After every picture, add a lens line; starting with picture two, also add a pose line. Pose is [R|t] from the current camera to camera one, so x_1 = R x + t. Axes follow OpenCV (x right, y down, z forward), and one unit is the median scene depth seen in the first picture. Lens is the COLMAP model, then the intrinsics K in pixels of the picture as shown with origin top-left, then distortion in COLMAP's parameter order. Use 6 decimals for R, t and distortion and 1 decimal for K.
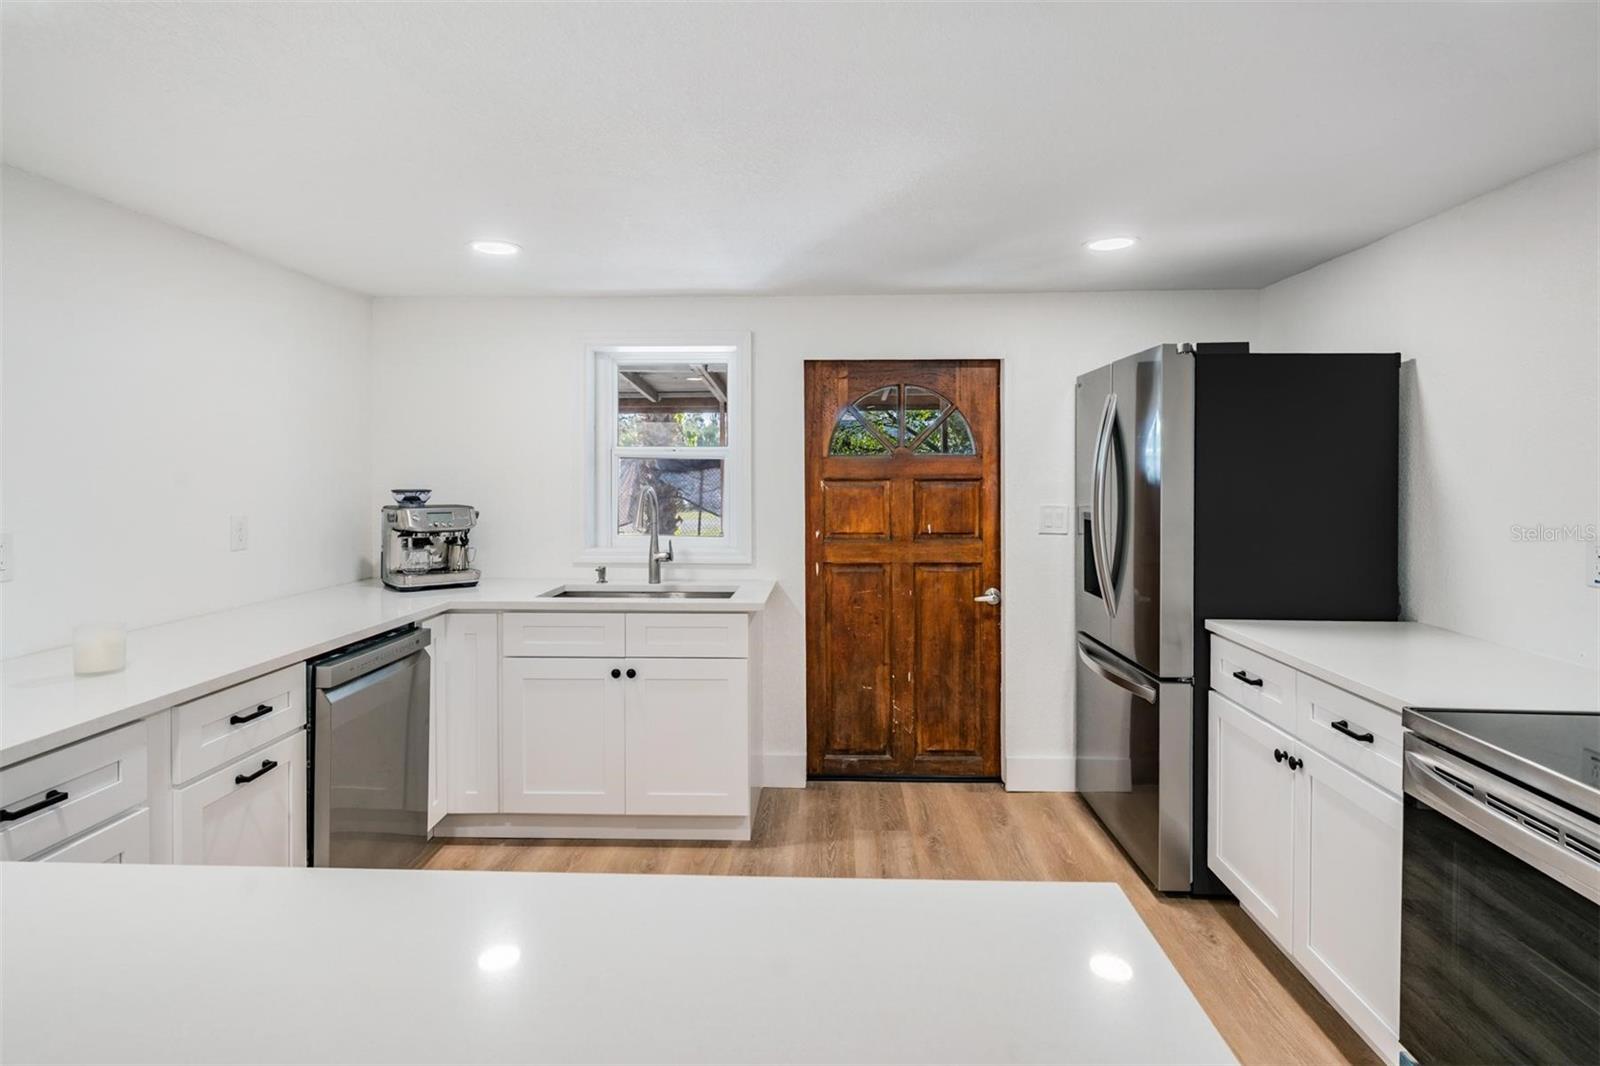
lens RADIAL K [[848.4, 0, 801.1], [0, 848.4, 477.6], [0, 0, 1]] dist [0.006369, -0.000582]
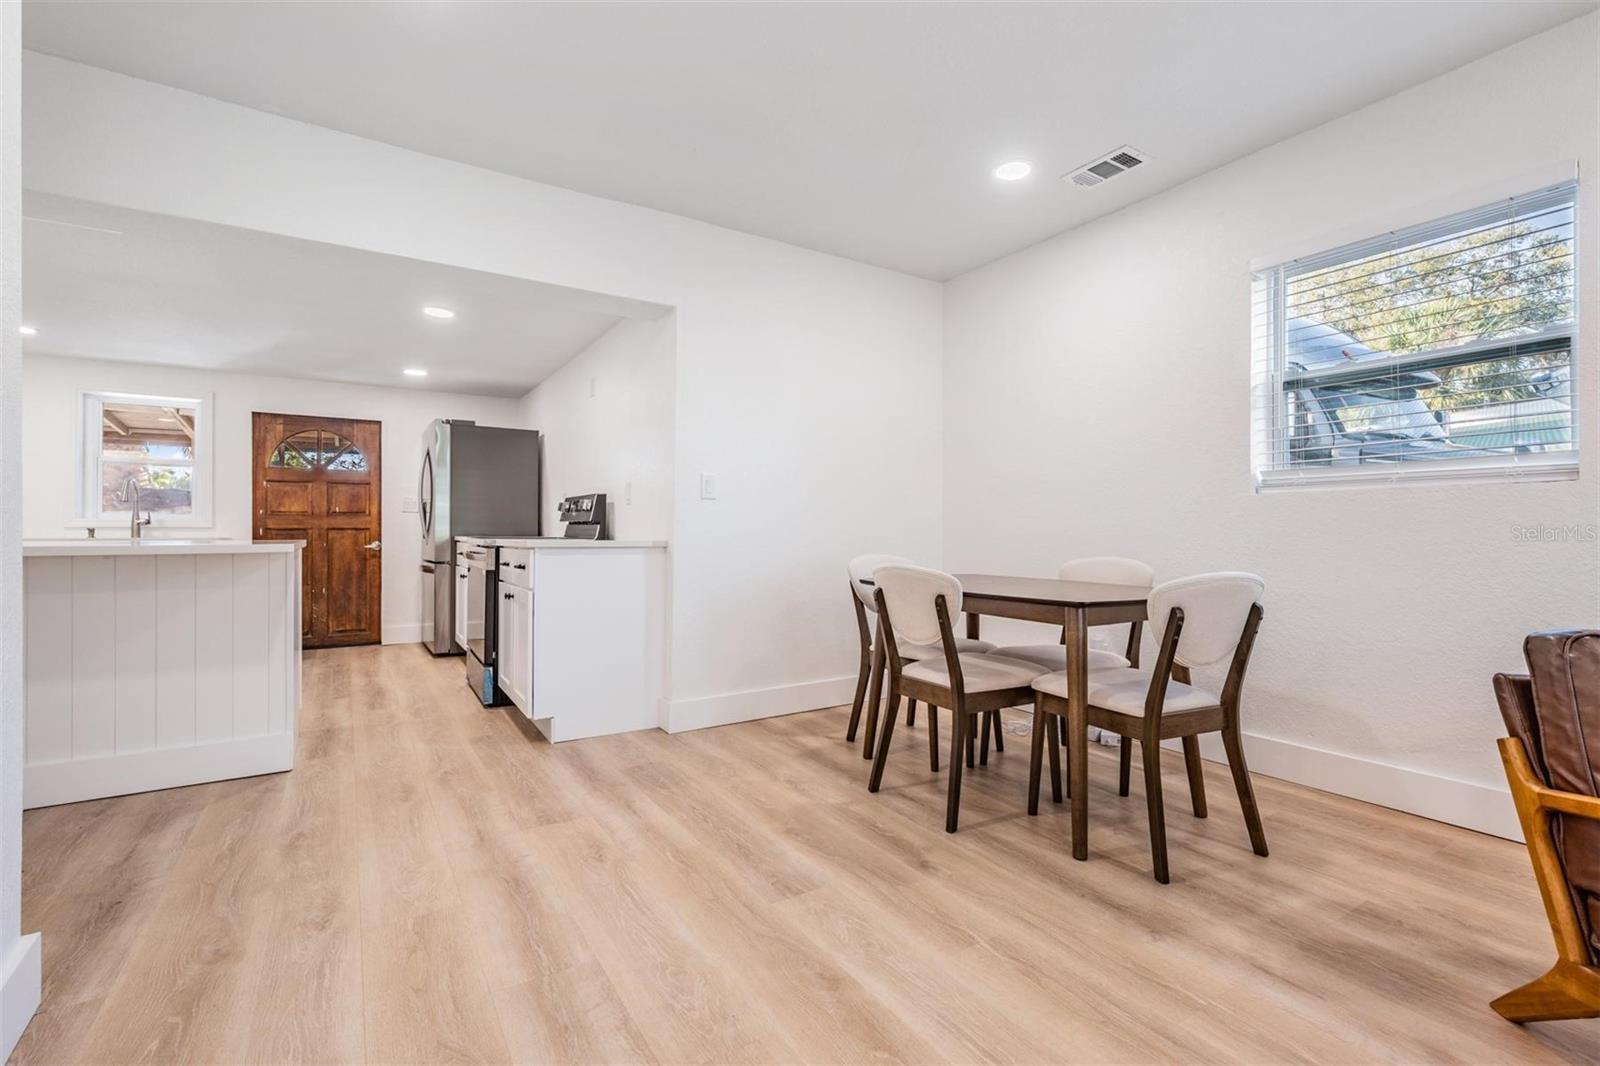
lens RADIAL K [[717.3, 0, 811.4], [0, 717.3, 529.9], [0, 0, 1]] dist [-0.004634, -0.000093]
pose [[0.816674, 0.002013, 0.577095, 0.095984], [0.003858, 0.999953, -0.008948, 0.123020], [-0.577086, 0.009534, 0.816628, -0.869587]]
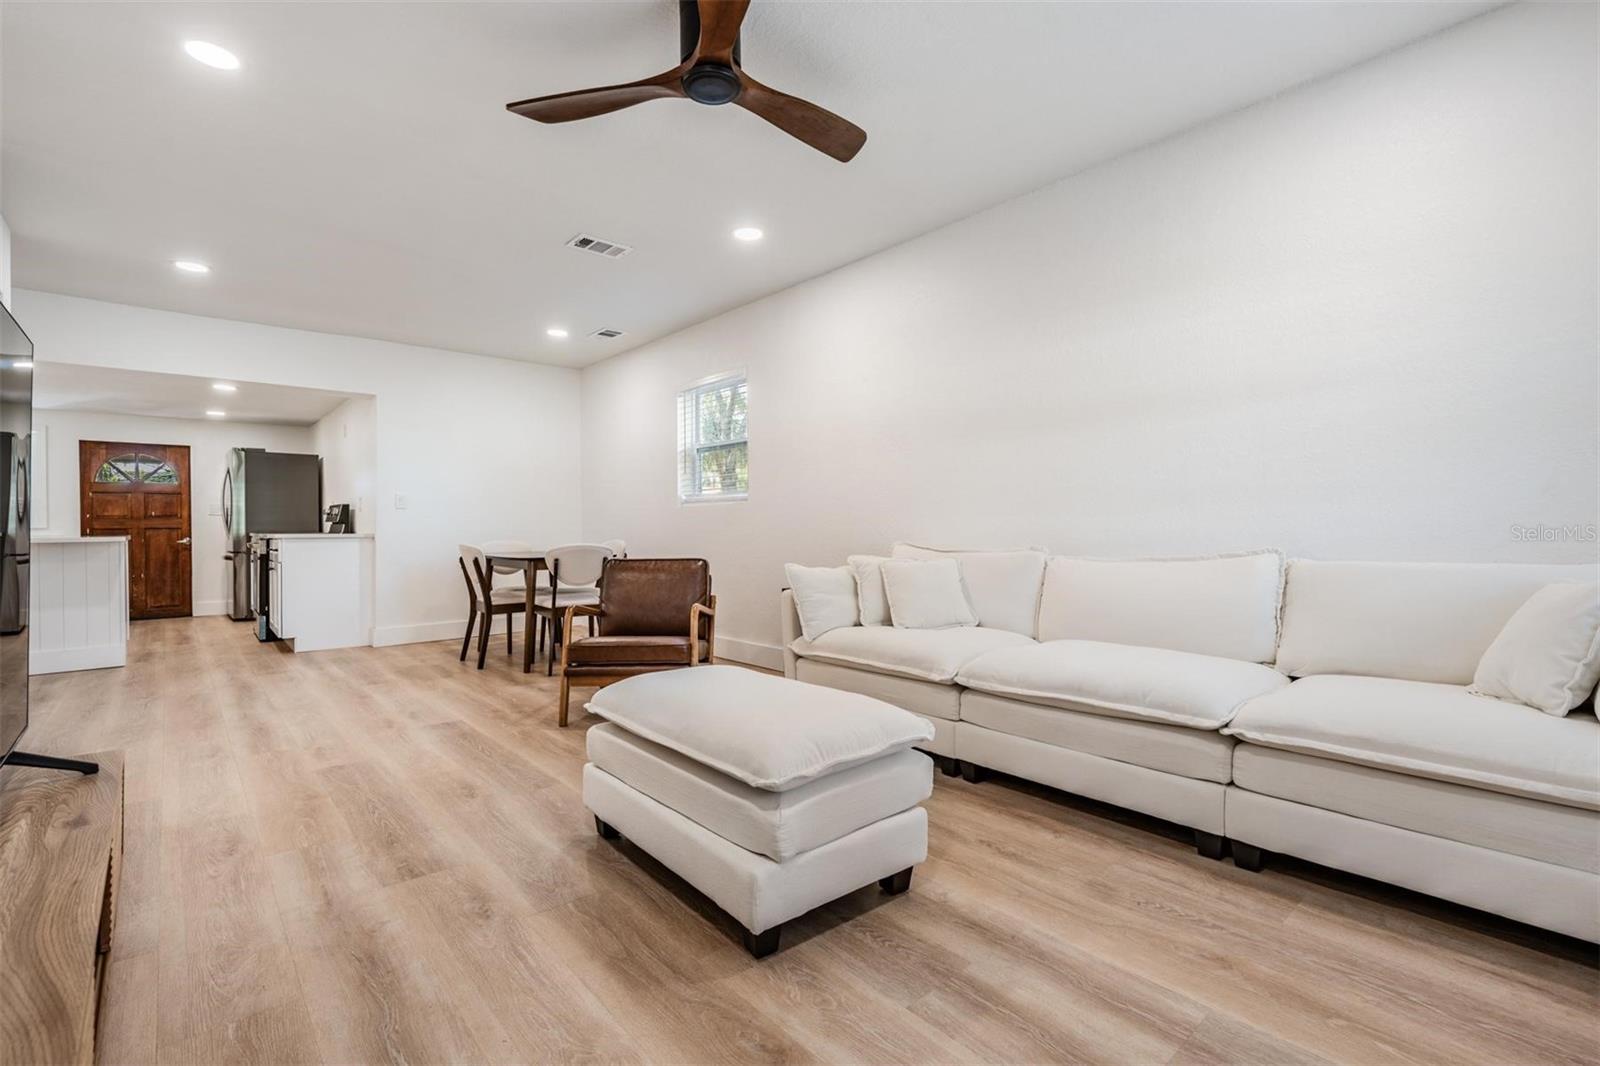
lens RADIAL K [[717.3, 0, 798.3], [0, 717.3, 526.8], [0, 0, 1]] dist [-0.004634, -0.000093]
pose [[0.721729, -0.005195, 0.692156, 0.069387], [0.012792, 0.999901, -0.005834, 0.133567], [-0.692057, 0.013065, 0.721724, -1.743595]]
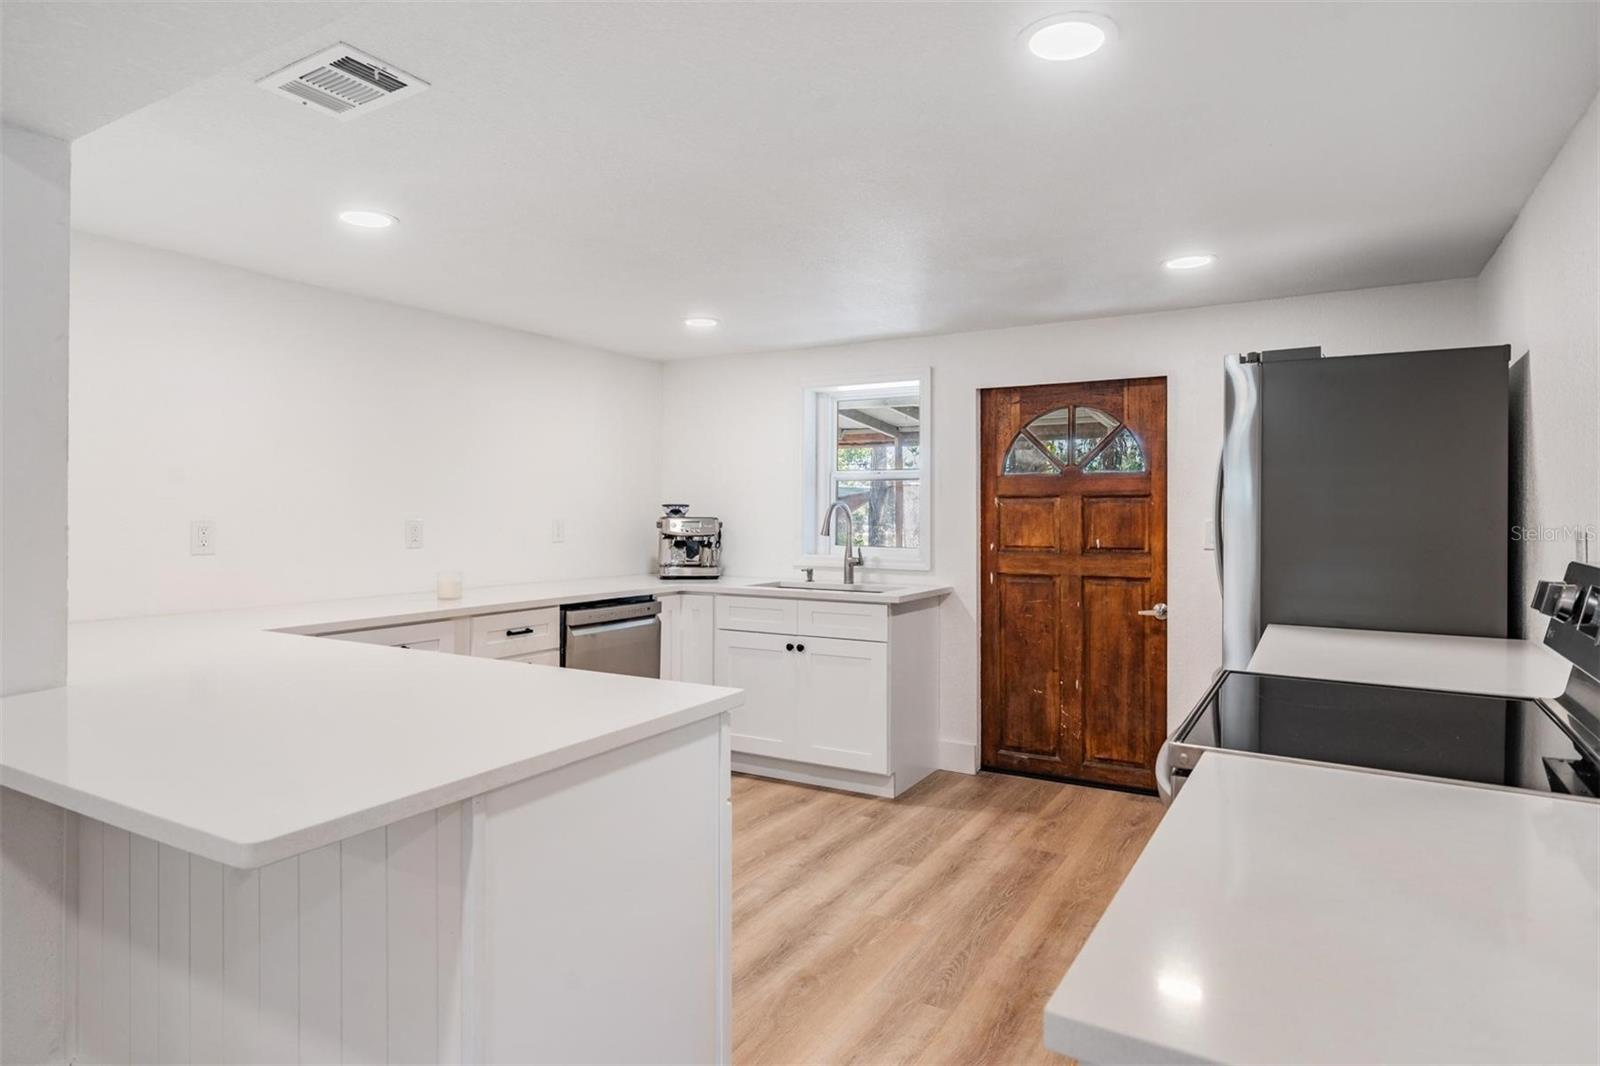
lens RADIAL K [[899.7, 0, 793.1], [0, 899.7, 509.1], [0, 0, 1]] dist [-0.004677, -0.000061]
pose [[0.882415, 0.001241, -0.470470, 0.343258], [-0.007029, 0.999920, -0.010545, 0.032753], [0.470419, 0.012612, 0.882353, -0.148934]]
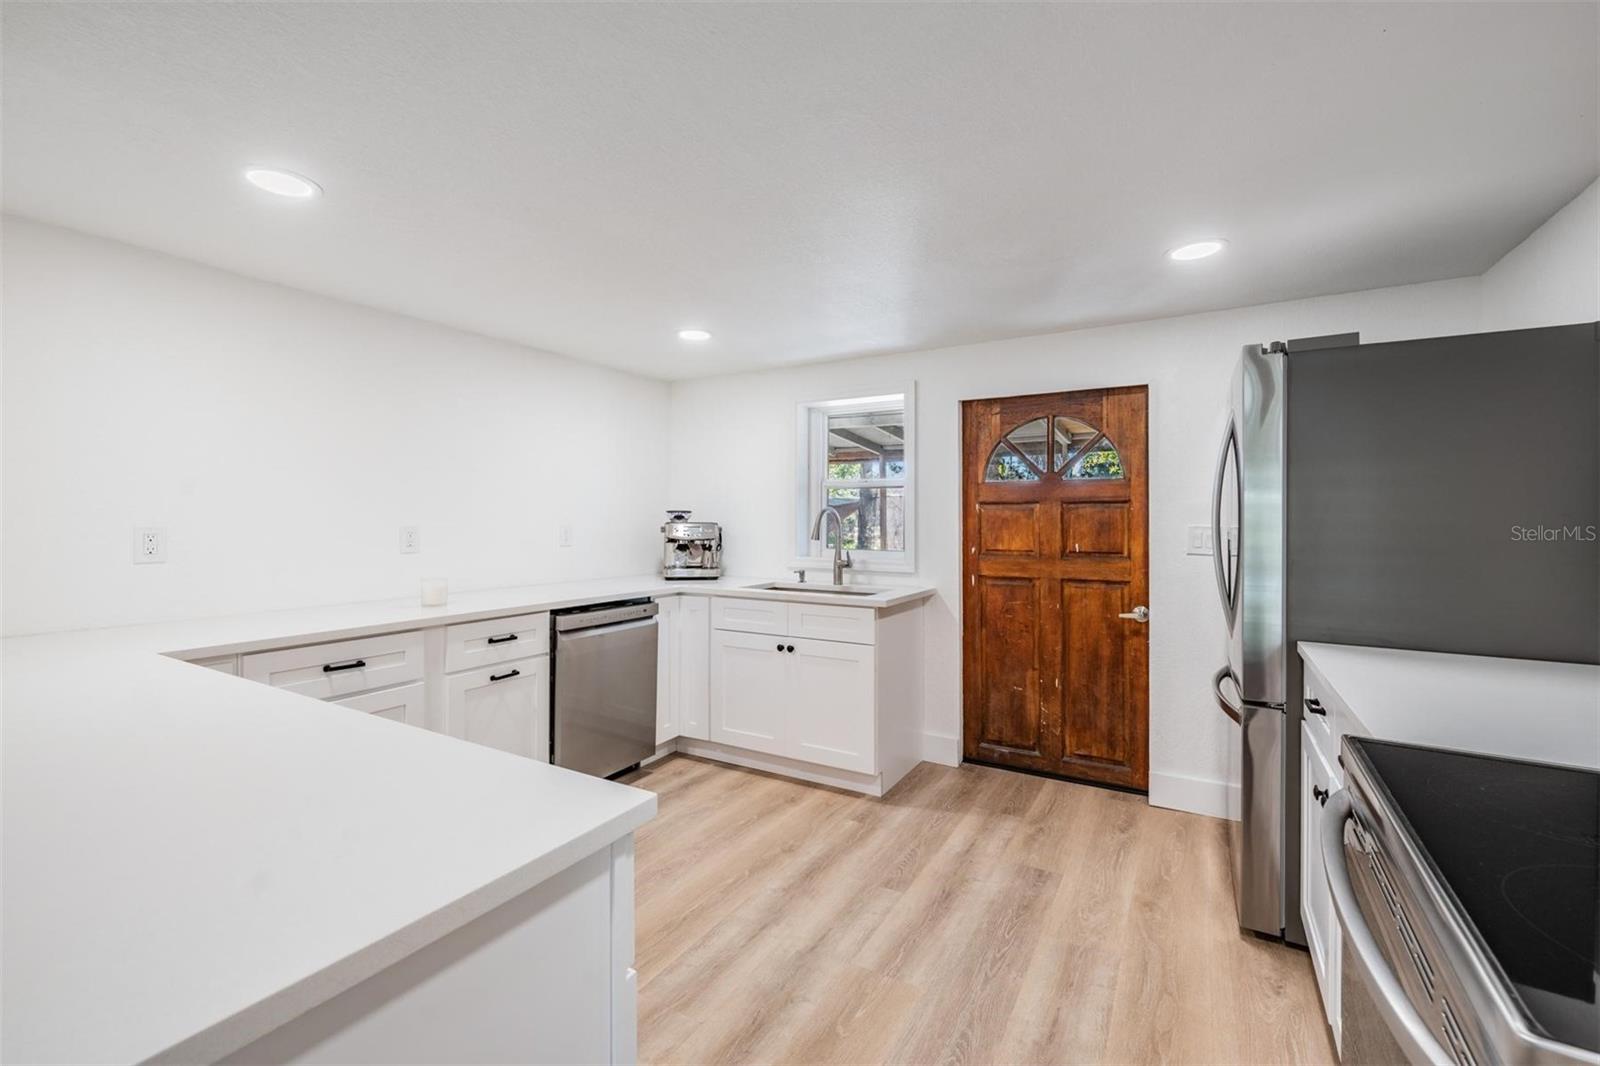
lens RADIAL K [[673.5, 0, 801.7], [0, 673.5, 515.1], [0, 0, 1]] dist [0.001824, -0.002338]
pose [[0.882180, 0.000269, -0.470913, 0.248219], [-0.006281, 0.999918, -0.011194, 0.030832], [0.470871, 0.012833, 0.882109, 0.079365]]
